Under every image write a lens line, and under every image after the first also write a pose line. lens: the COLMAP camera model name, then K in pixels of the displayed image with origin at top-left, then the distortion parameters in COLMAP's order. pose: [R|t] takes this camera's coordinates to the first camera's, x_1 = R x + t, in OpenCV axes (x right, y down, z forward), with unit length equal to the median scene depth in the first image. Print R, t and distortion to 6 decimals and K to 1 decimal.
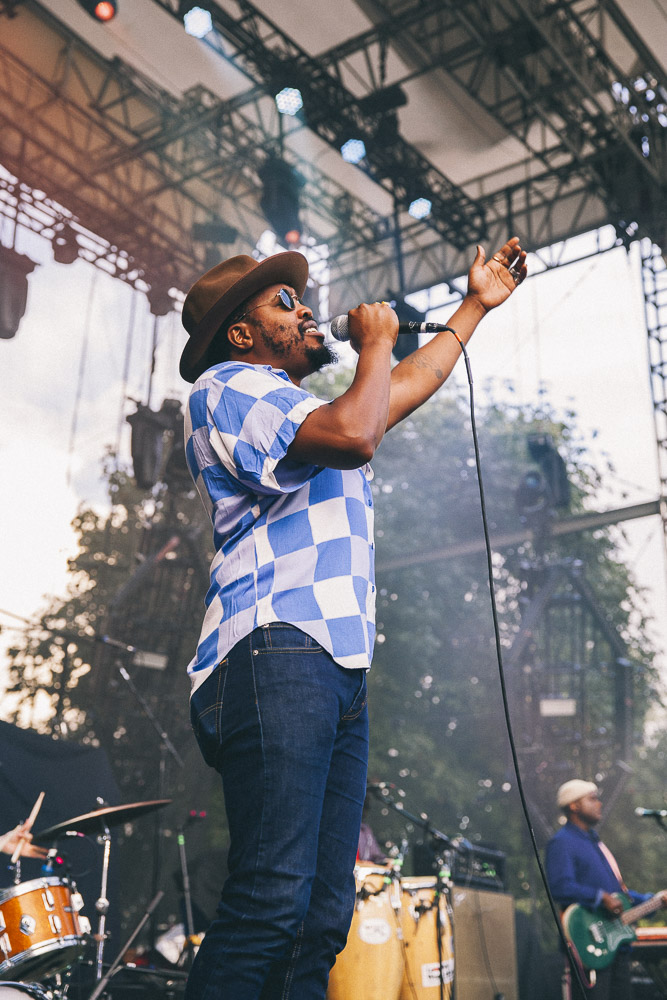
lens RADIAL K [[1379.0, 0, 331.9], [0, 1379.0, 474.2], [0, 0, 1]] dist [0.065839, 0.064420]
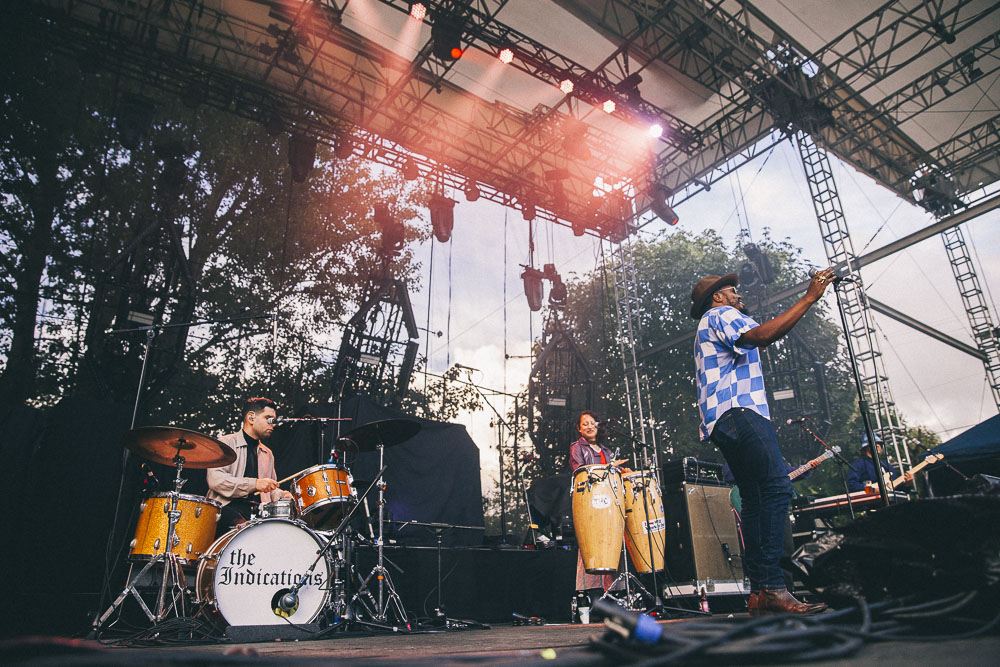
lens RADIAL K [[687.1, 0, 500.0], [0, 687.1, 333.5], [0, 0, 1]] dist [-0.115664, 0.085063]
pose [[0.947668, -0.160448, -0.276009, 0.065676], [0.159189, 0.986876, -0.027115, 0.053974], [0.276737, -0.018241, 0.960773, 0.082586]]
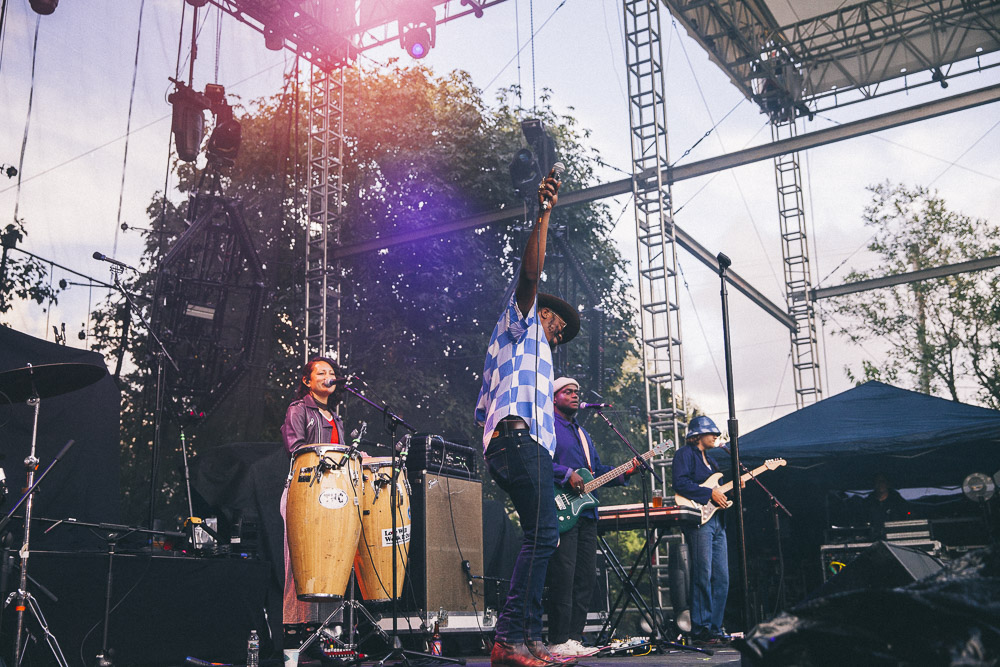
lens RADIAL K [[1104.8, 0, 500.0], [0, 1104.8, 333.5], [0, 0, 1]] dist [0.012283, 0.049874]
pose [[0.995473, -0.005868, 0.094868, 0.031300], [-0.006109, 0.992078, 0.125472, 0.033042], [-0.094852, -0.125484, 0.987551, 0.049762]]
